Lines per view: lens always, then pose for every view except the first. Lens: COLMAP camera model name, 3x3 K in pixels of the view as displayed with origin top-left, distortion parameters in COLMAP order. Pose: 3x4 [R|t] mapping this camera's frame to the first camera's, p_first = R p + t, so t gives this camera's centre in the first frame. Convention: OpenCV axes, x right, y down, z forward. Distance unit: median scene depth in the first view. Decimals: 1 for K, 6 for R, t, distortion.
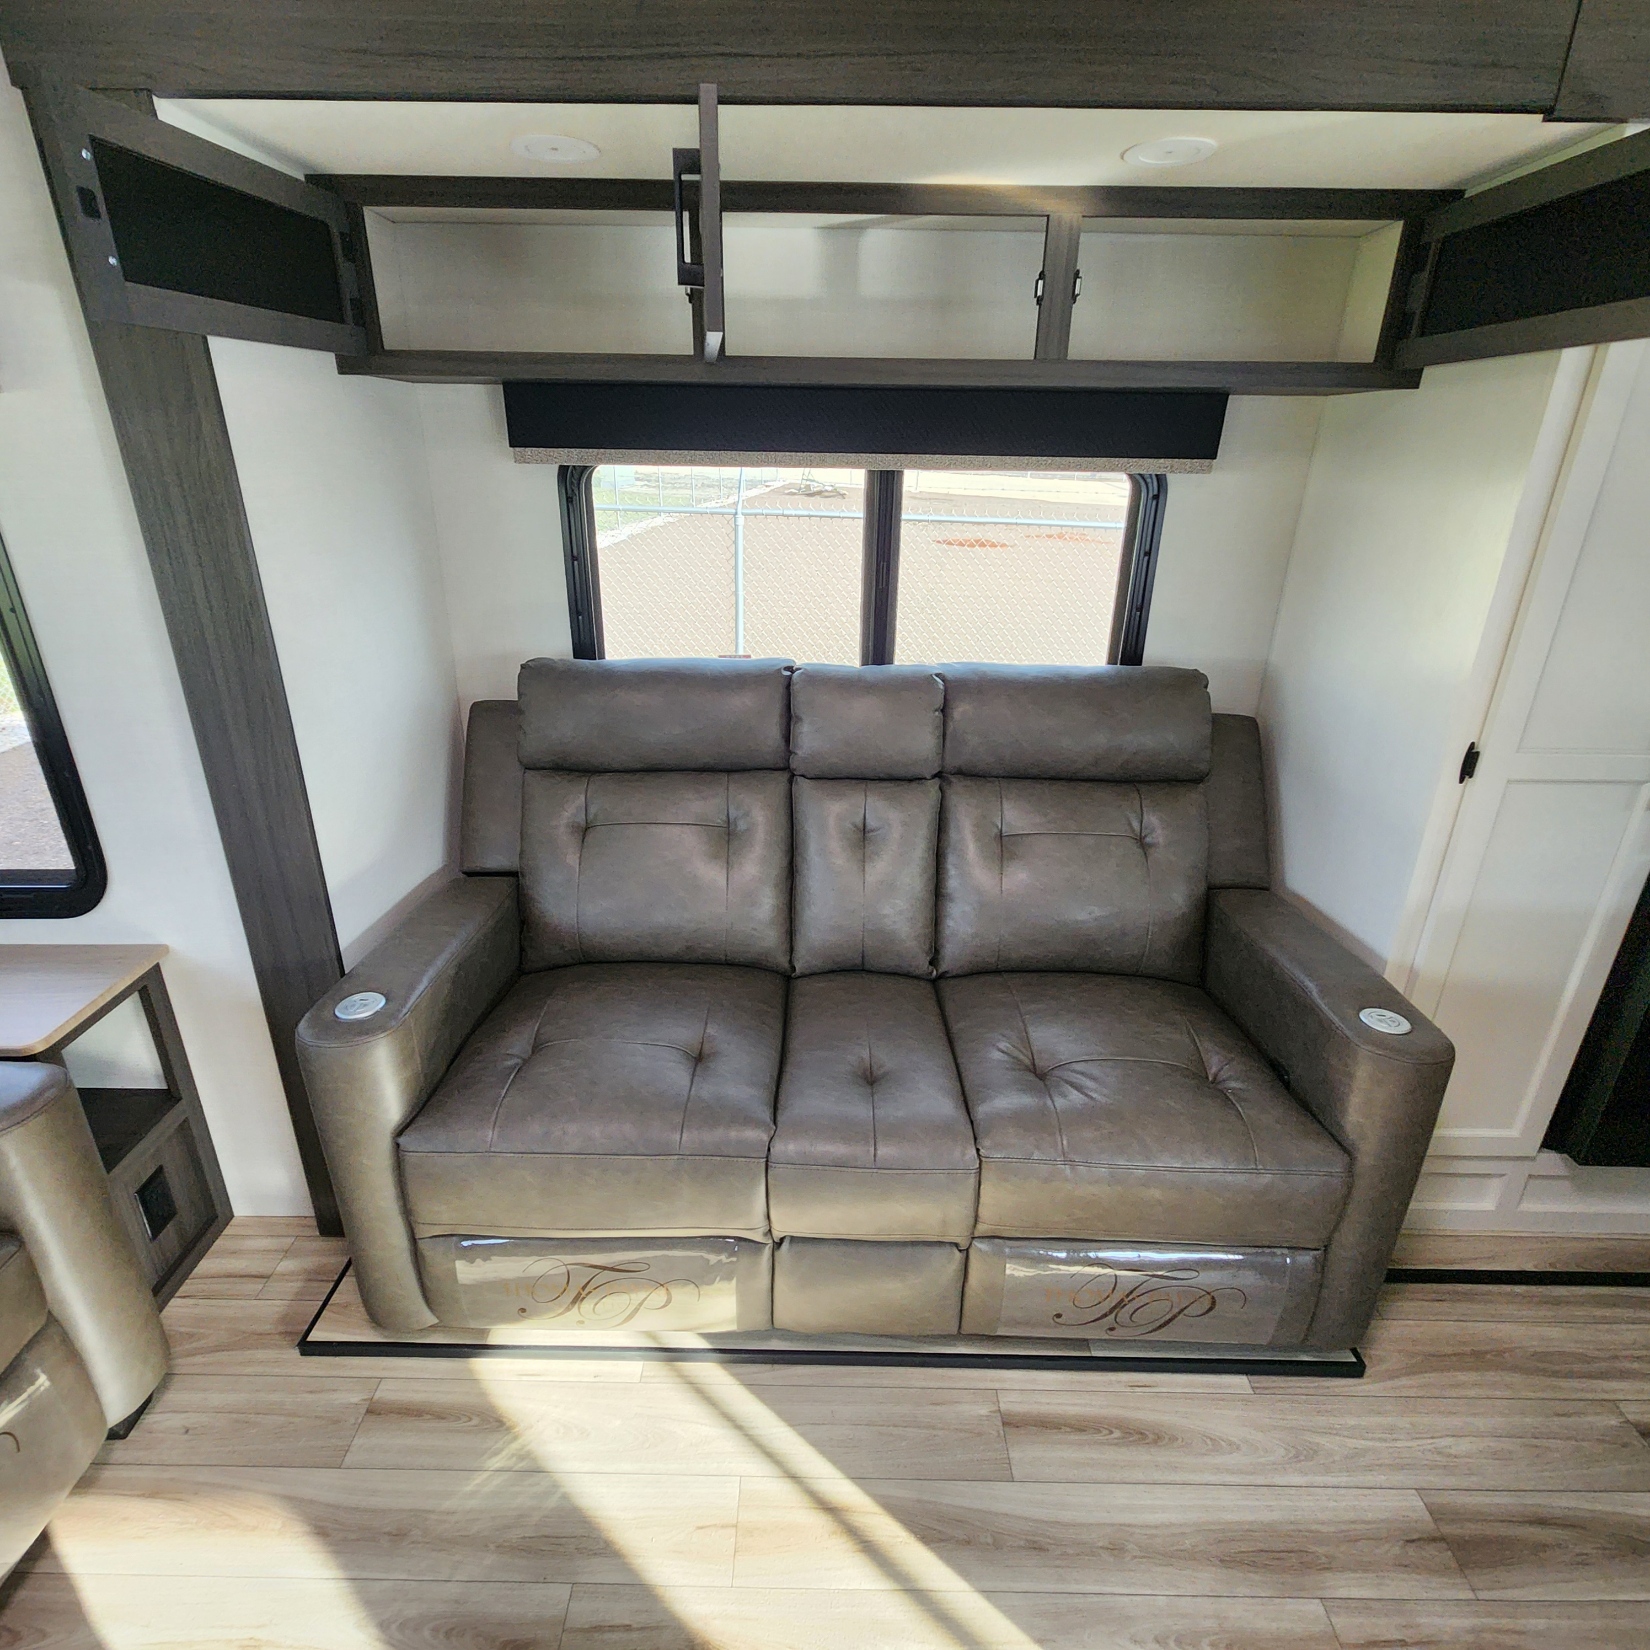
lens RADIAL K [[878.5, 0, 825.0], [0, 878.5, 825.0], [0, 0, 1]] dist [0.005633, -0.000683]
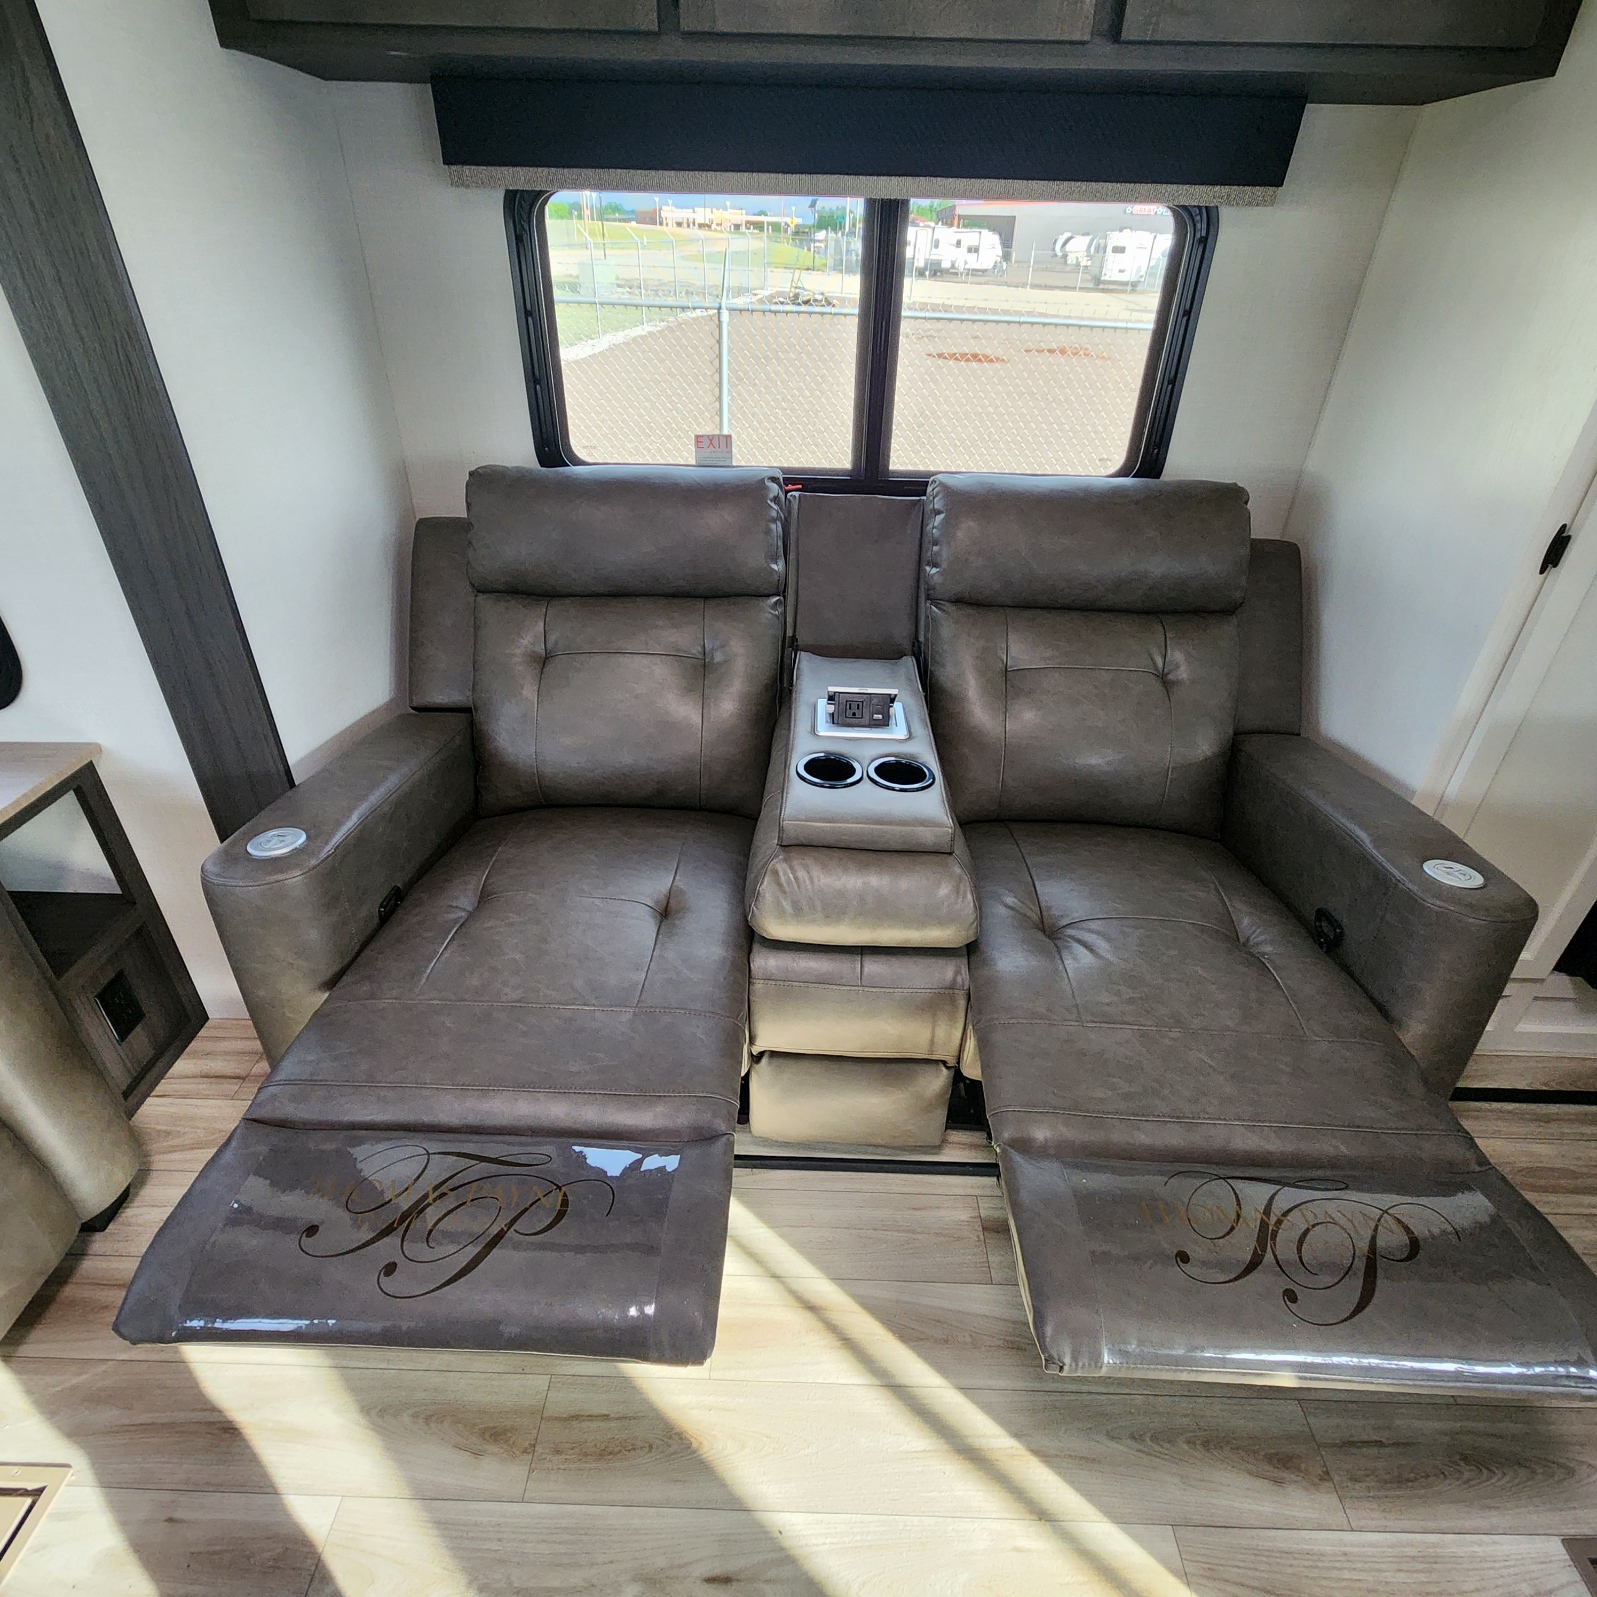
lens RADIAL K [[882.0, 0, 798.5], [0, 882.0, 798.5], [0, 0, 1]] dist [-0.000623, -0.000282]
pose [[0.999856, 0.011567, -0.012422, -0.000098], [-0.009238, 0.984796, 0.173468, 0.028536], [0.014239, -0.173328, 0.984761, 0.097116]]
